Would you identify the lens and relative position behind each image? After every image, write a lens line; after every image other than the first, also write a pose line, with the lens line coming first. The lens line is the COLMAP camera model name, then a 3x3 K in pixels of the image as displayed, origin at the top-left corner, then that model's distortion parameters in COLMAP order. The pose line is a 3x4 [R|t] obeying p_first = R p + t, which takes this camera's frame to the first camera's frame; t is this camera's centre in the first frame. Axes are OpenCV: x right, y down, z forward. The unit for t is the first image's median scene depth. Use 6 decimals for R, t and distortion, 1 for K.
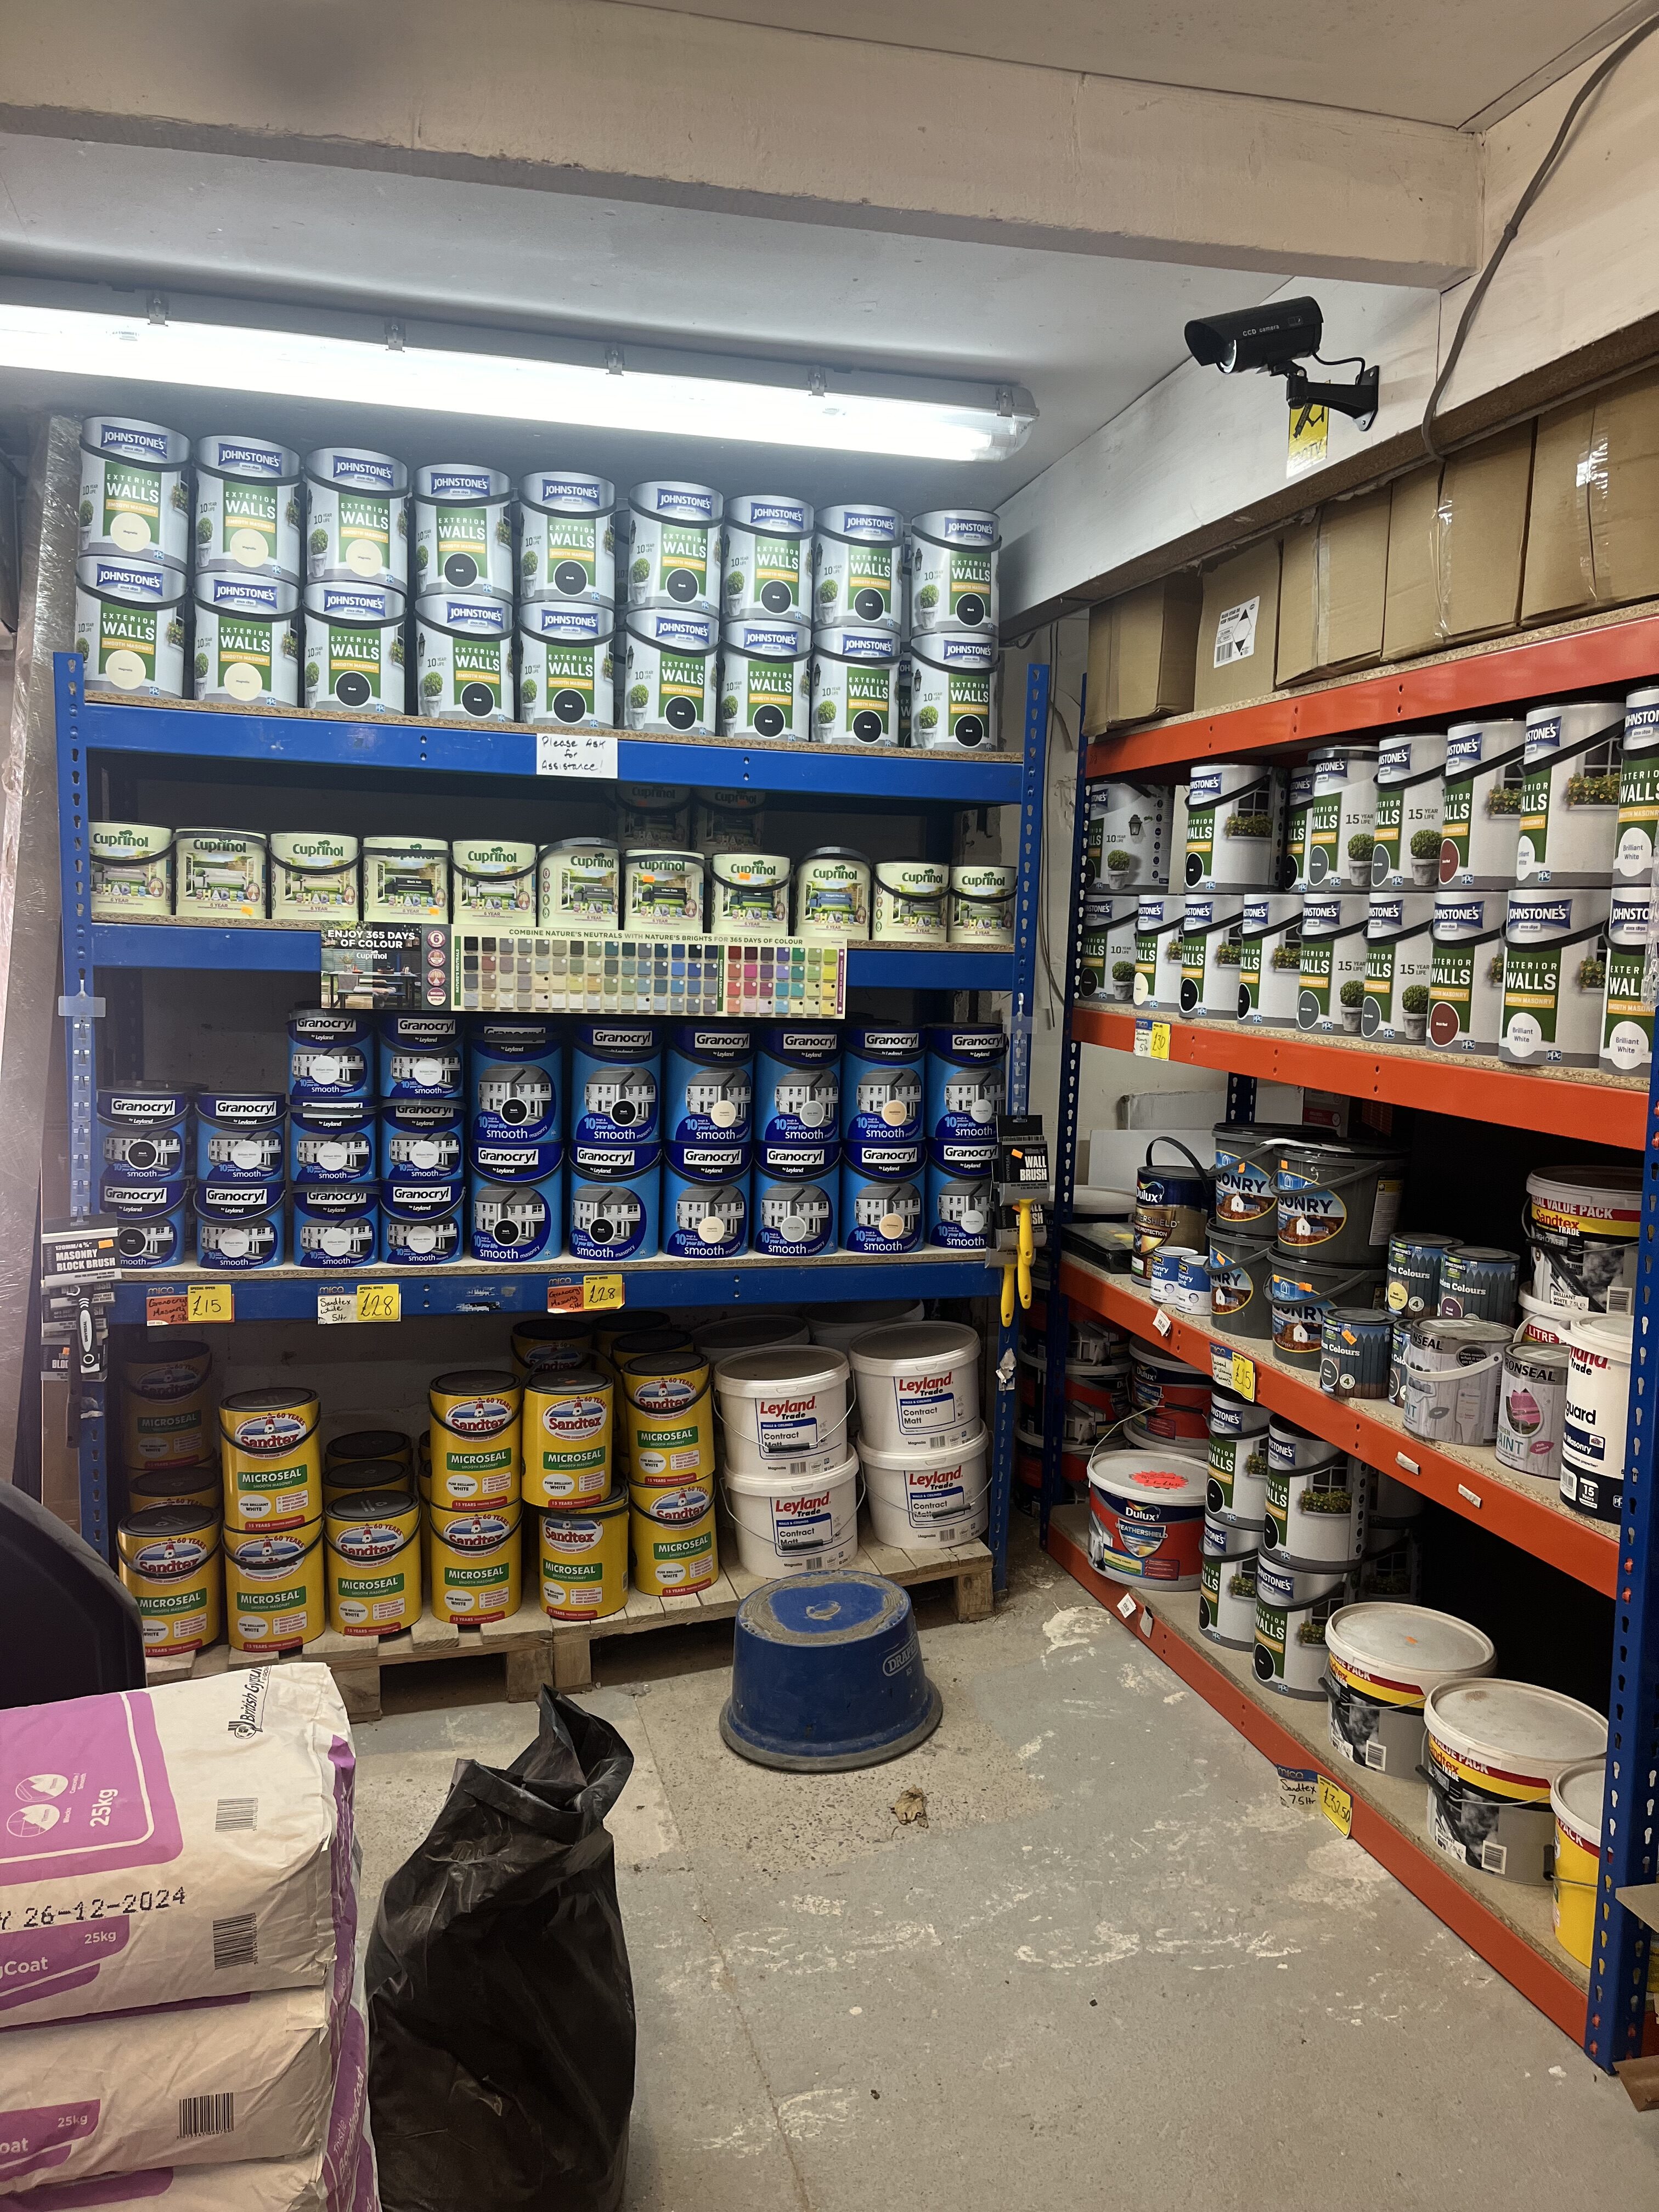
lens RADIAL K [[1669.7, 0, 837.9], [0, 1669.7, 1112.8], [0, 0, 1]] dist [0.045263, -0.020354]
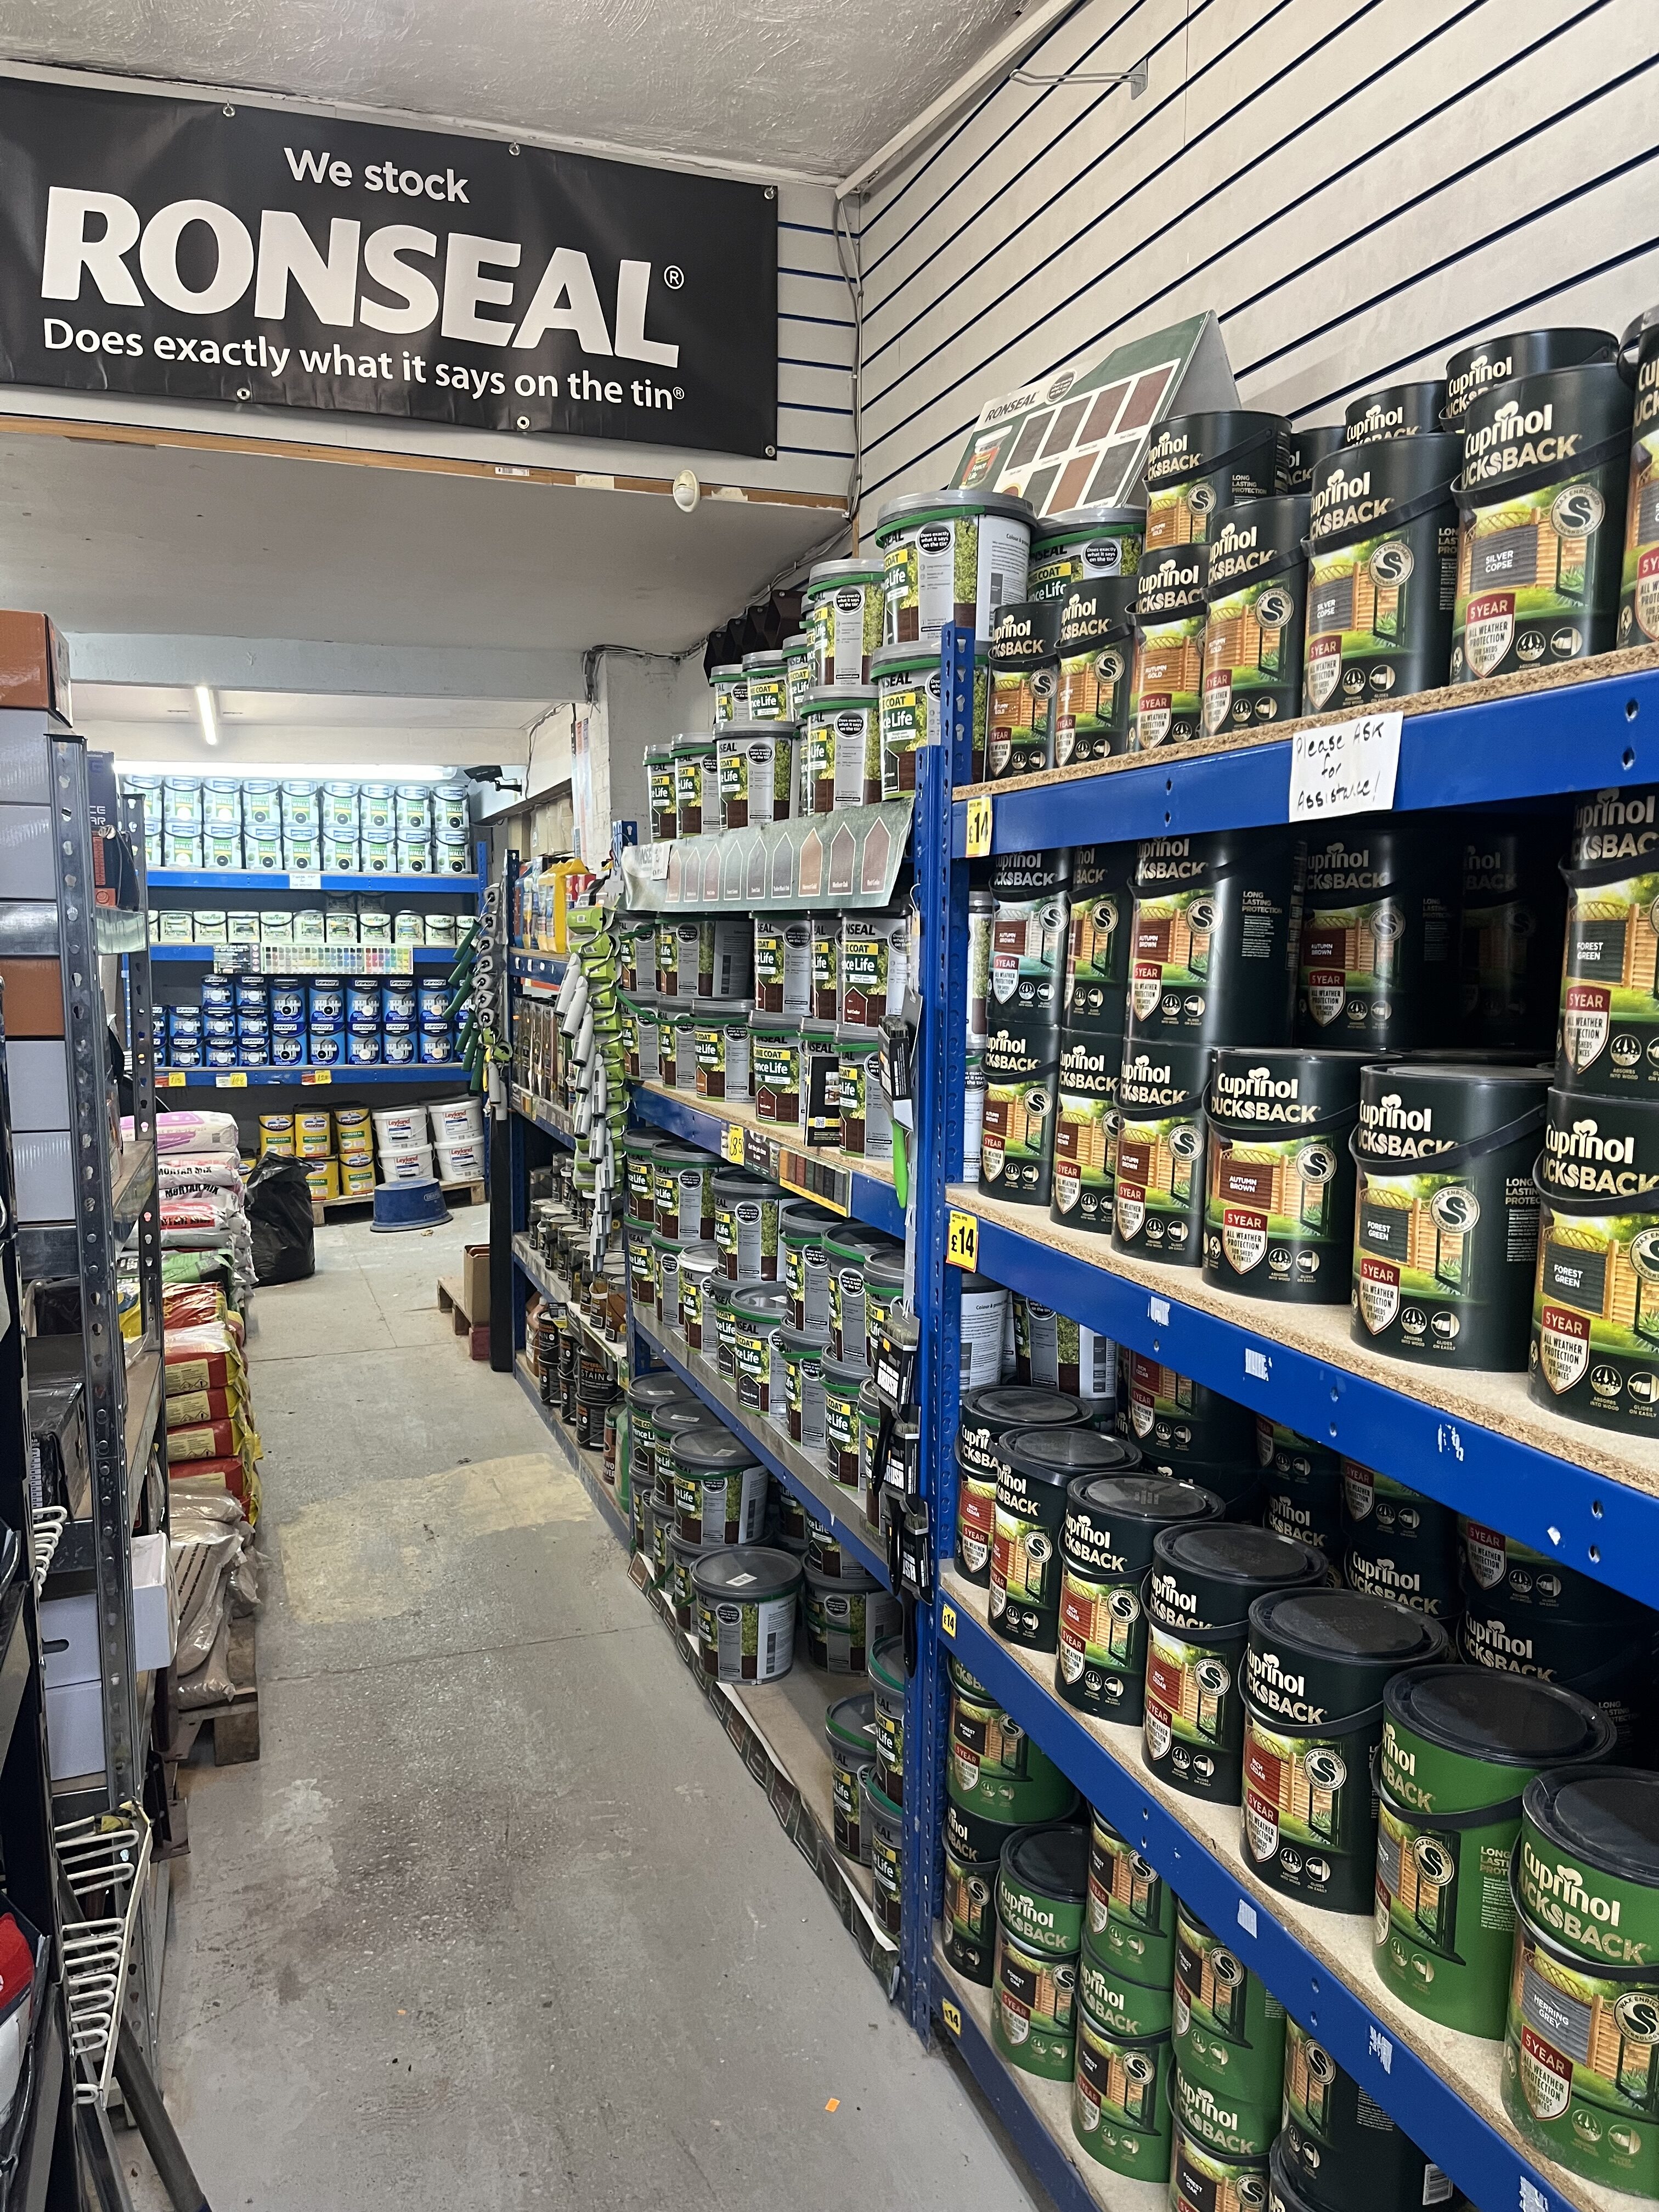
lens RADIAL K [[1669.7, 0, 827.7], [0, 1669.7, 1110.7], [0, 0, 1]] dist [0.045263, -0.020354]
pose [[0.996603, -0.032280, 0.075766, 0.484319], [0.032676, 0.999458, -0.003999, 0.207144], [-0.075596, 0.006461, 0.997118, -1.837678]]
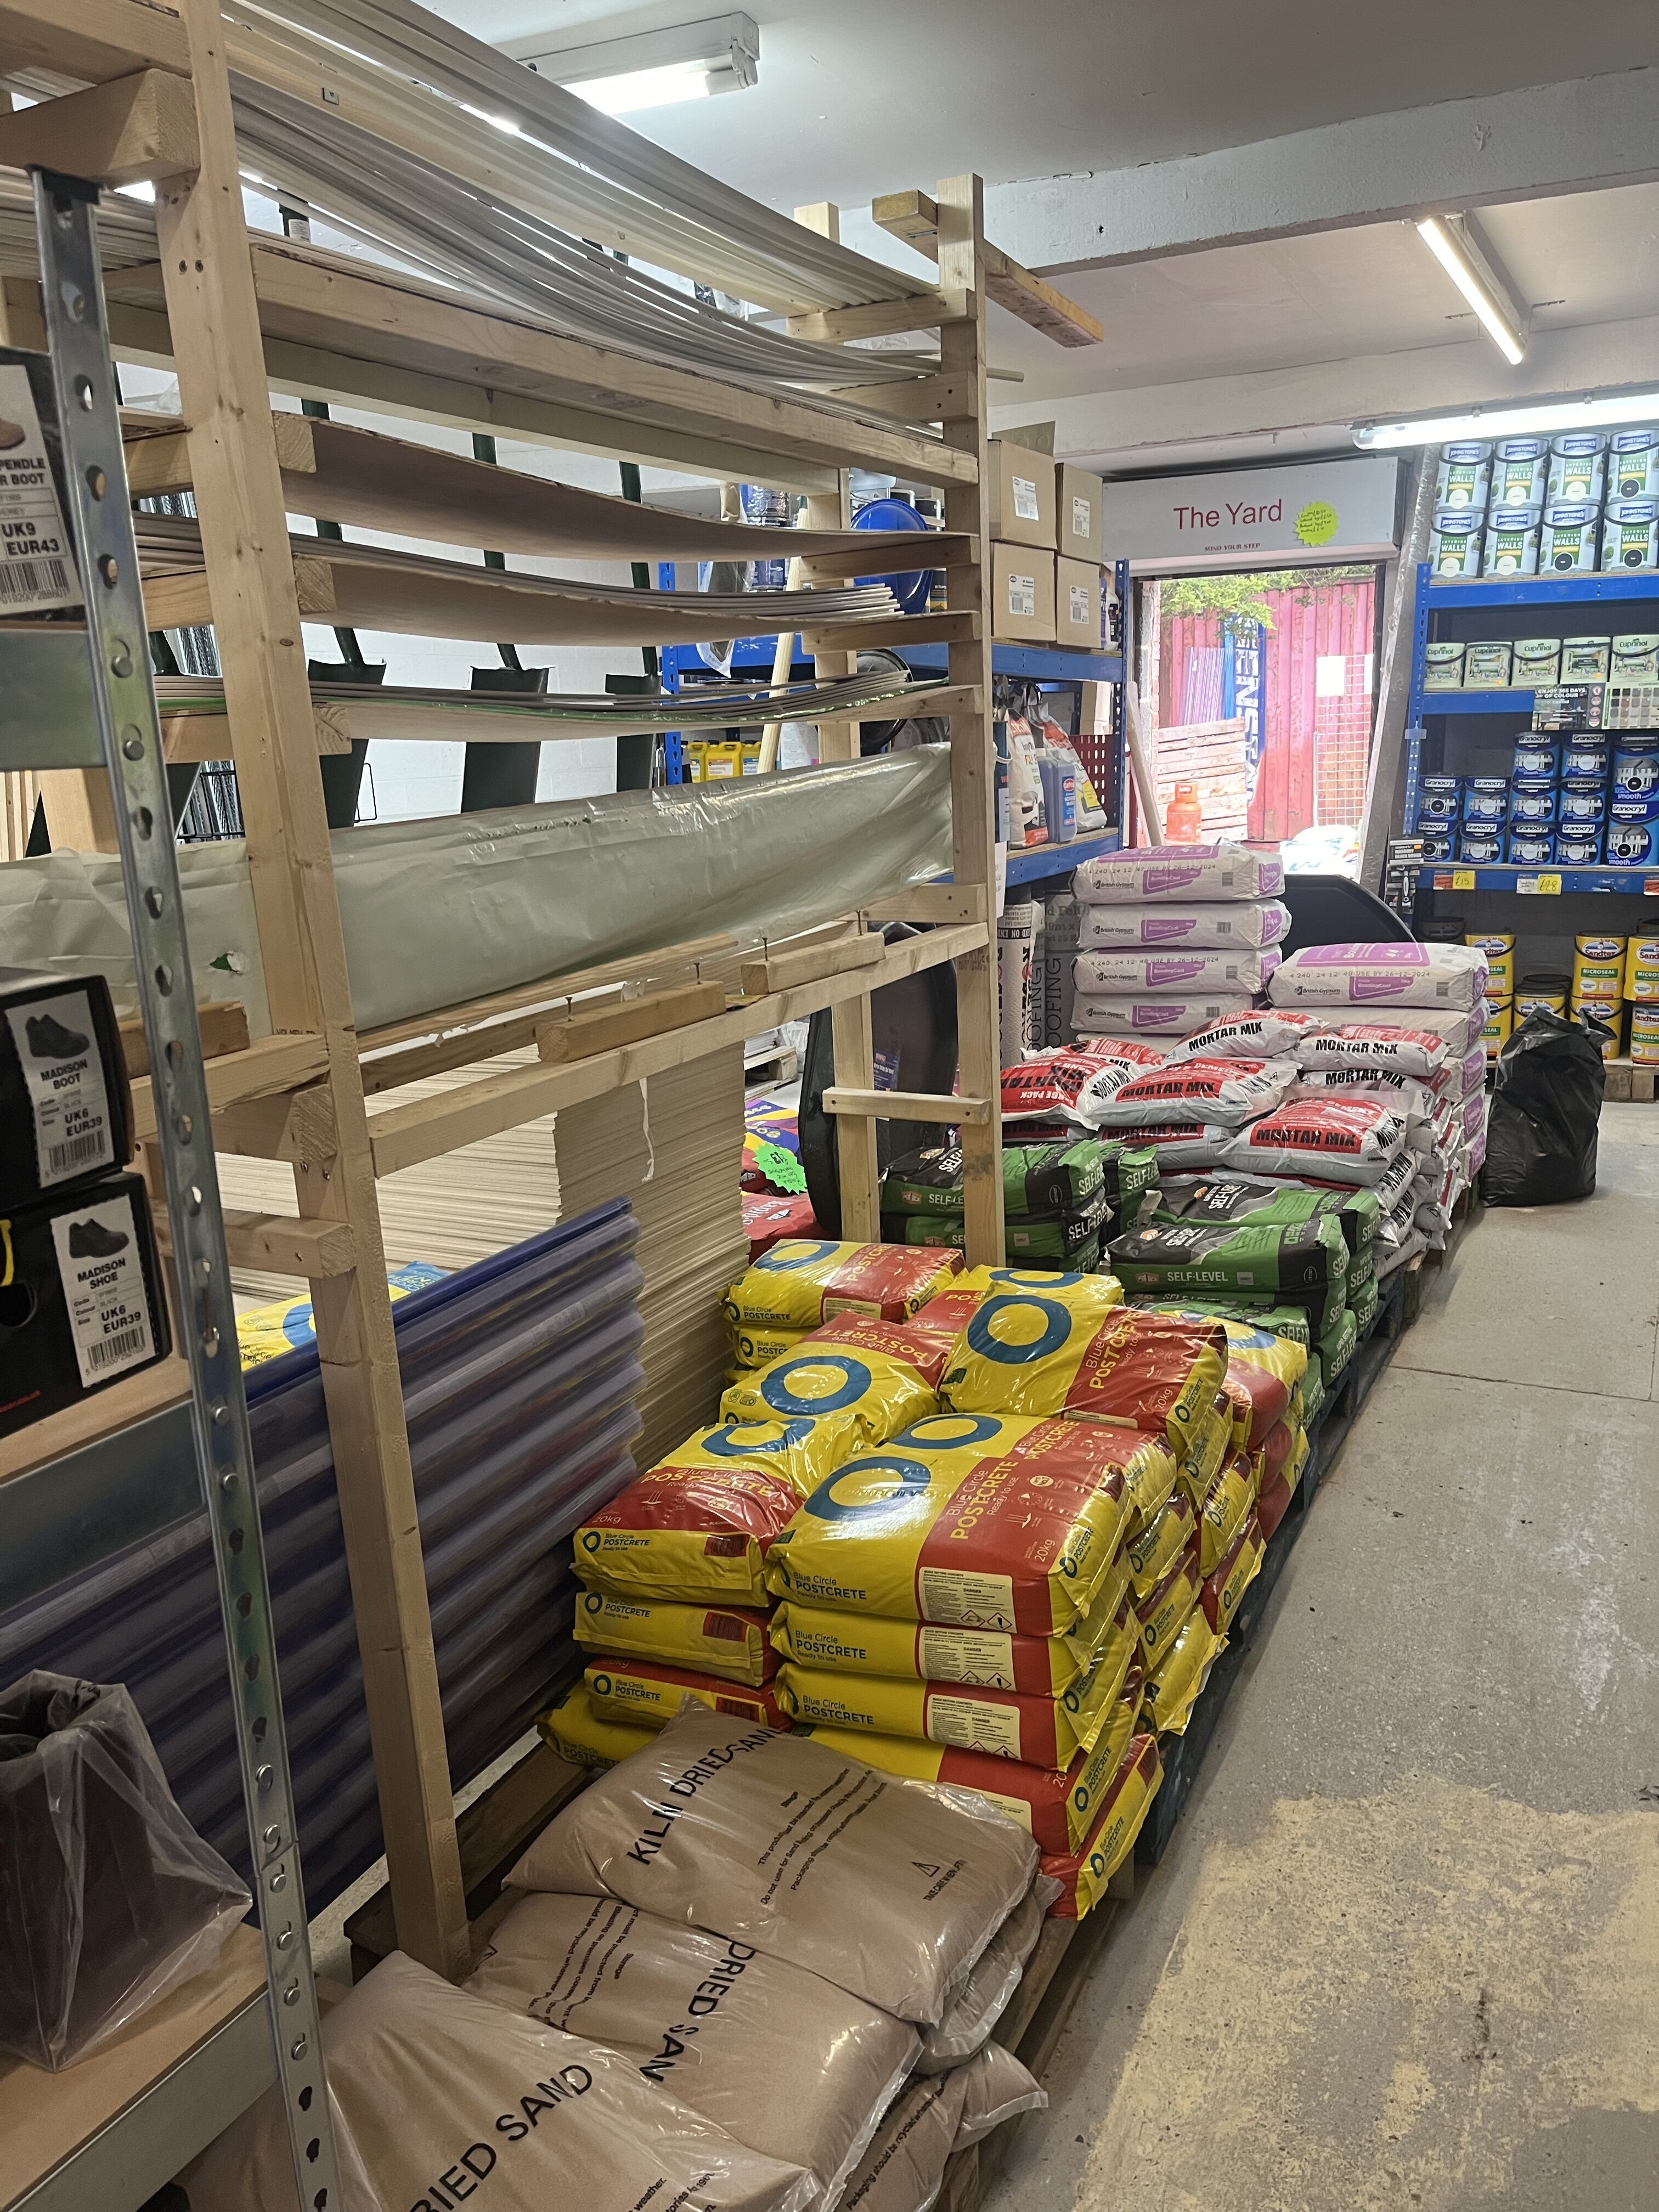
lens RADIAL K [[1669.7, 0, 837.5], [0, 1669.7, 1117.7], [0, 0, 1]] dist [0.045263, -0.020354]
pose [[0.737850, 0.115915, -0.664936, 0.451831], [-0.024833, 0.989138, 0.144875, 0.119114], [0.674507, -0.090384, 0.732715, -1.027442]]
